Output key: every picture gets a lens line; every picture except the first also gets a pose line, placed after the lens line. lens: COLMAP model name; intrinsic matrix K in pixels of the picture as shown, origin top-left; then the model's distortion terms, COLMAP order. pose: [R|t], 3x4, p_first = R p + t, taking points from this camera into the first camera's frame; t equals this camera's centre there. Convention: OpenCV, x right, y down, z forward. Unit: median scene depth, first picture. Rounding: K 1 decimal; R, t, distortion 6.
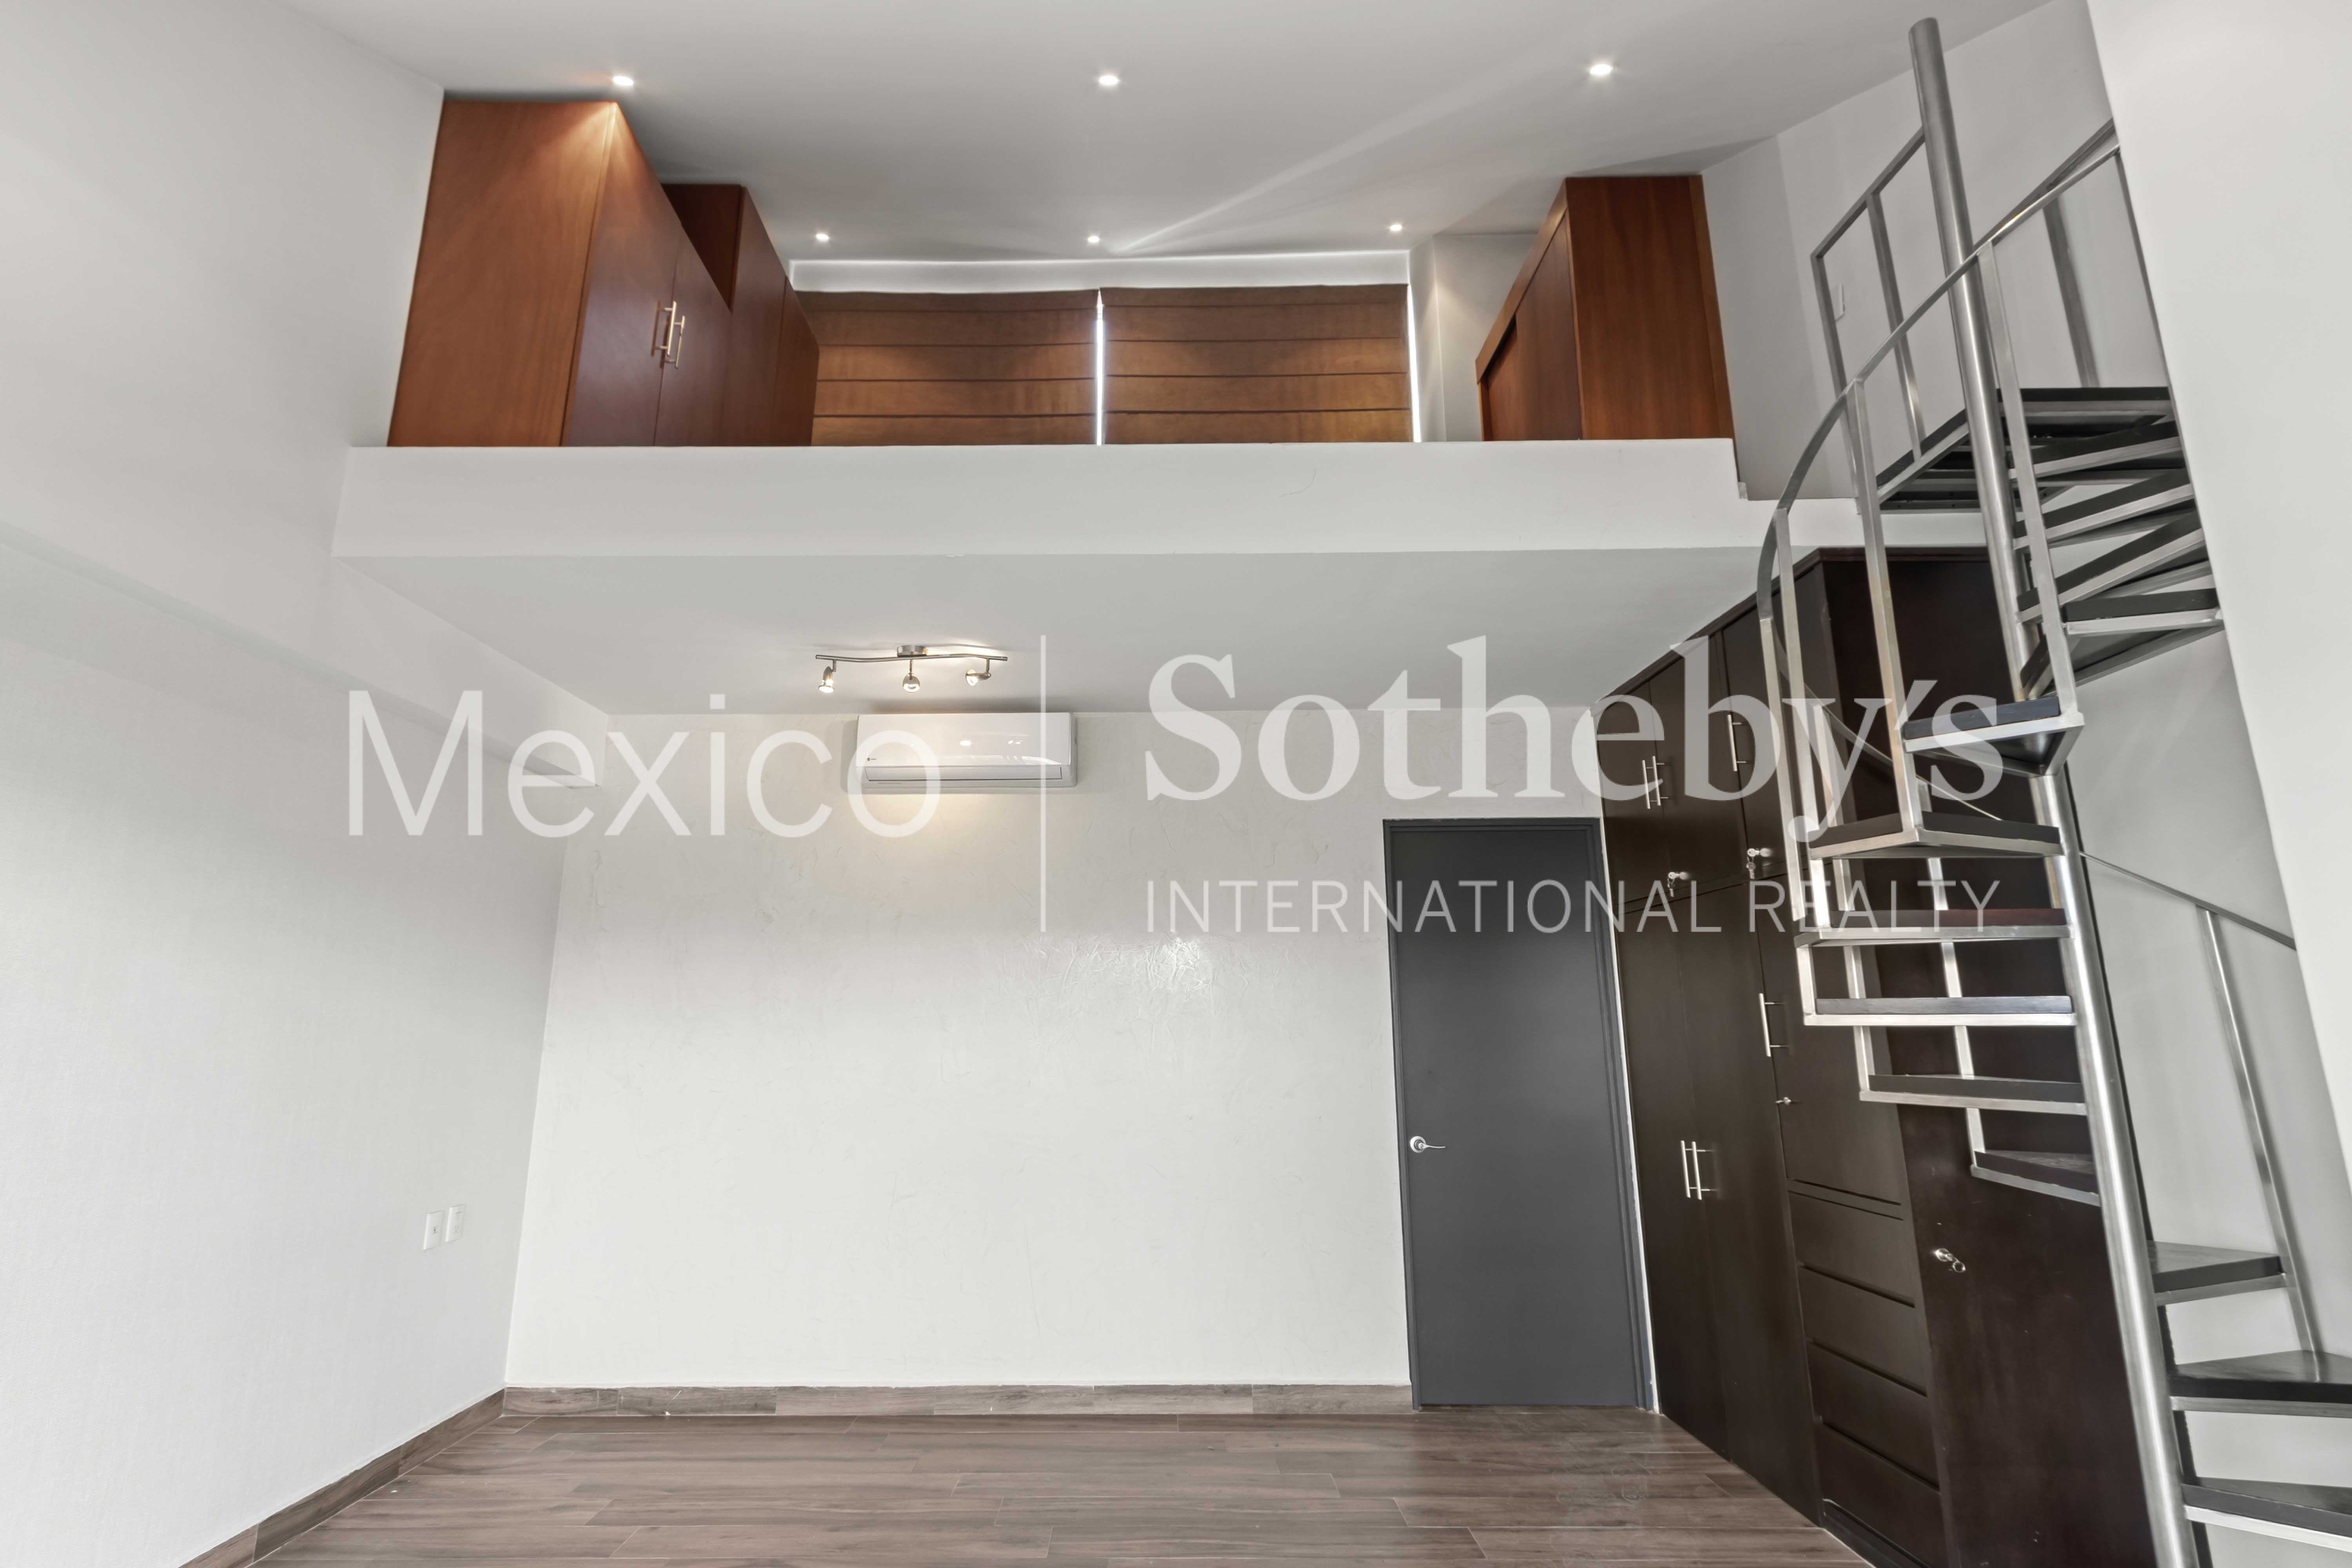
lens RADIAL K [[1096.3, 0, 1176.0], [0, 1096.3, 784.0], [0, 0, 1]] dist [0.006132, -0.000539]
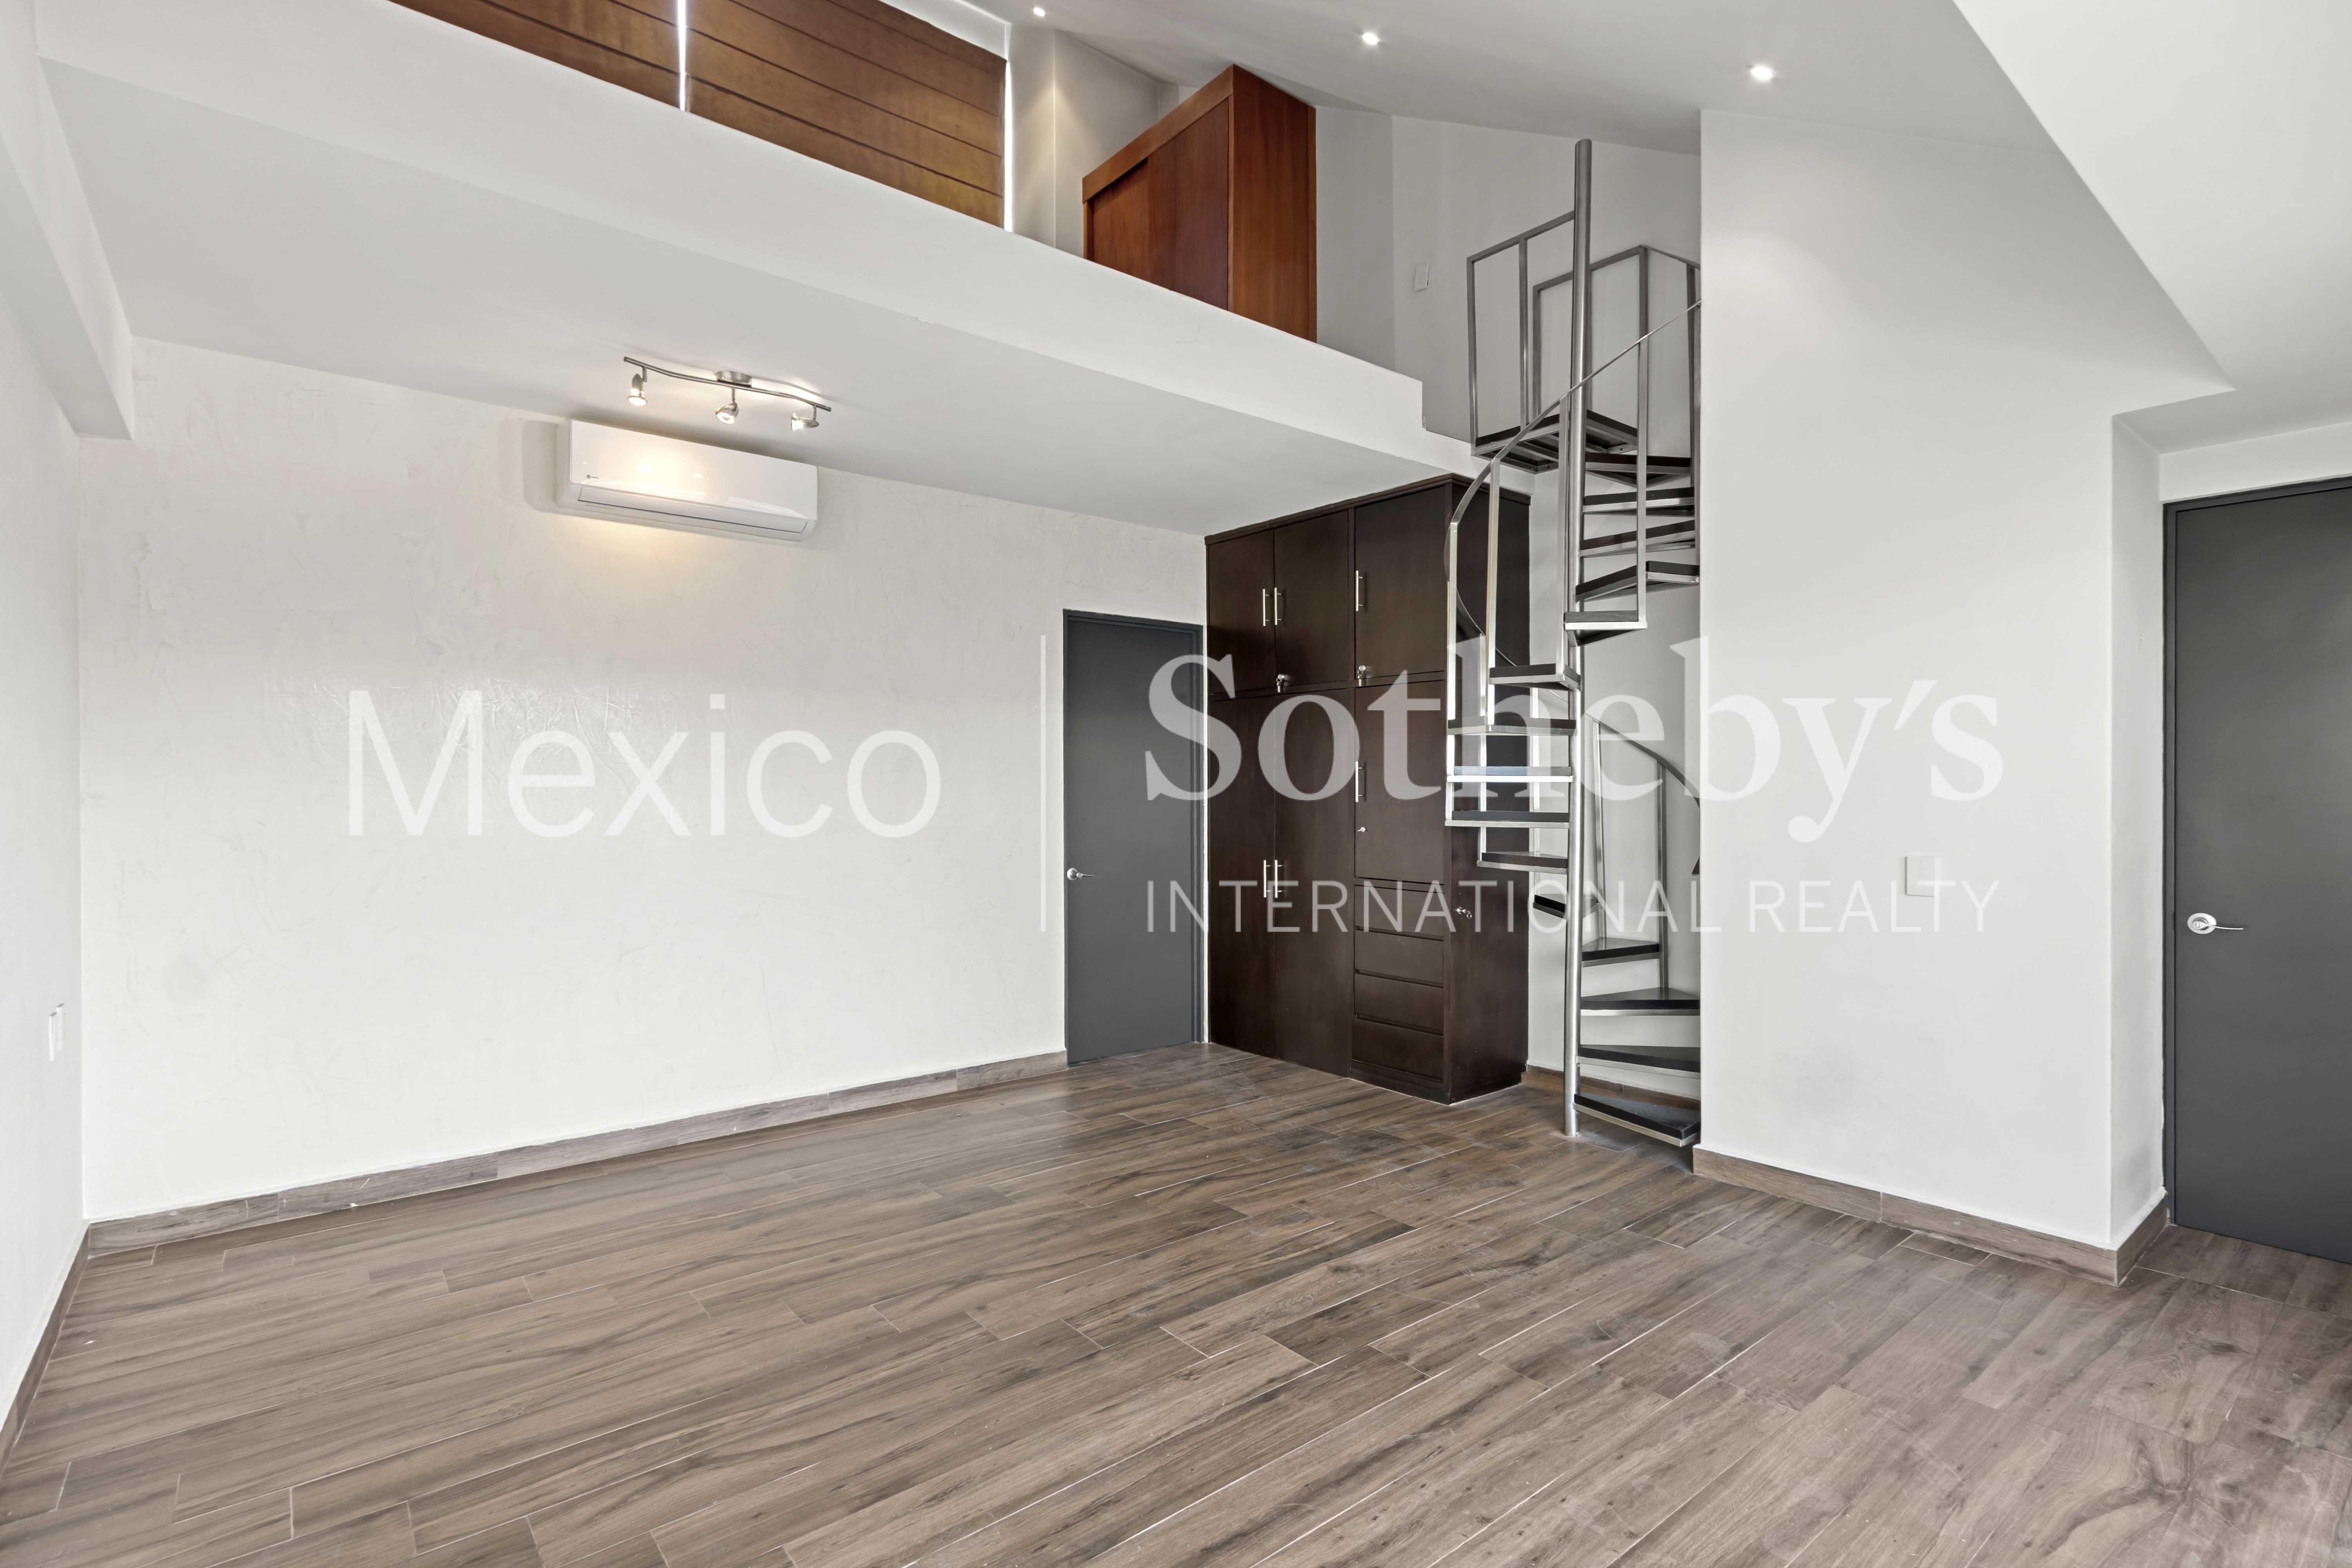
lens RADIAL K [[1096.3, 0, 1176.0], [0, 1096.3, 784.0], [0, 0, 1]] dist [0.006132, -0.000539]
pose [[0.773748, 0.006511, 0.633460, -0.515219], [-0.142082, 0.976256, 0.163514, 0.007318], [-0.617355, -0.216522, 0.756301, 0.002690]]
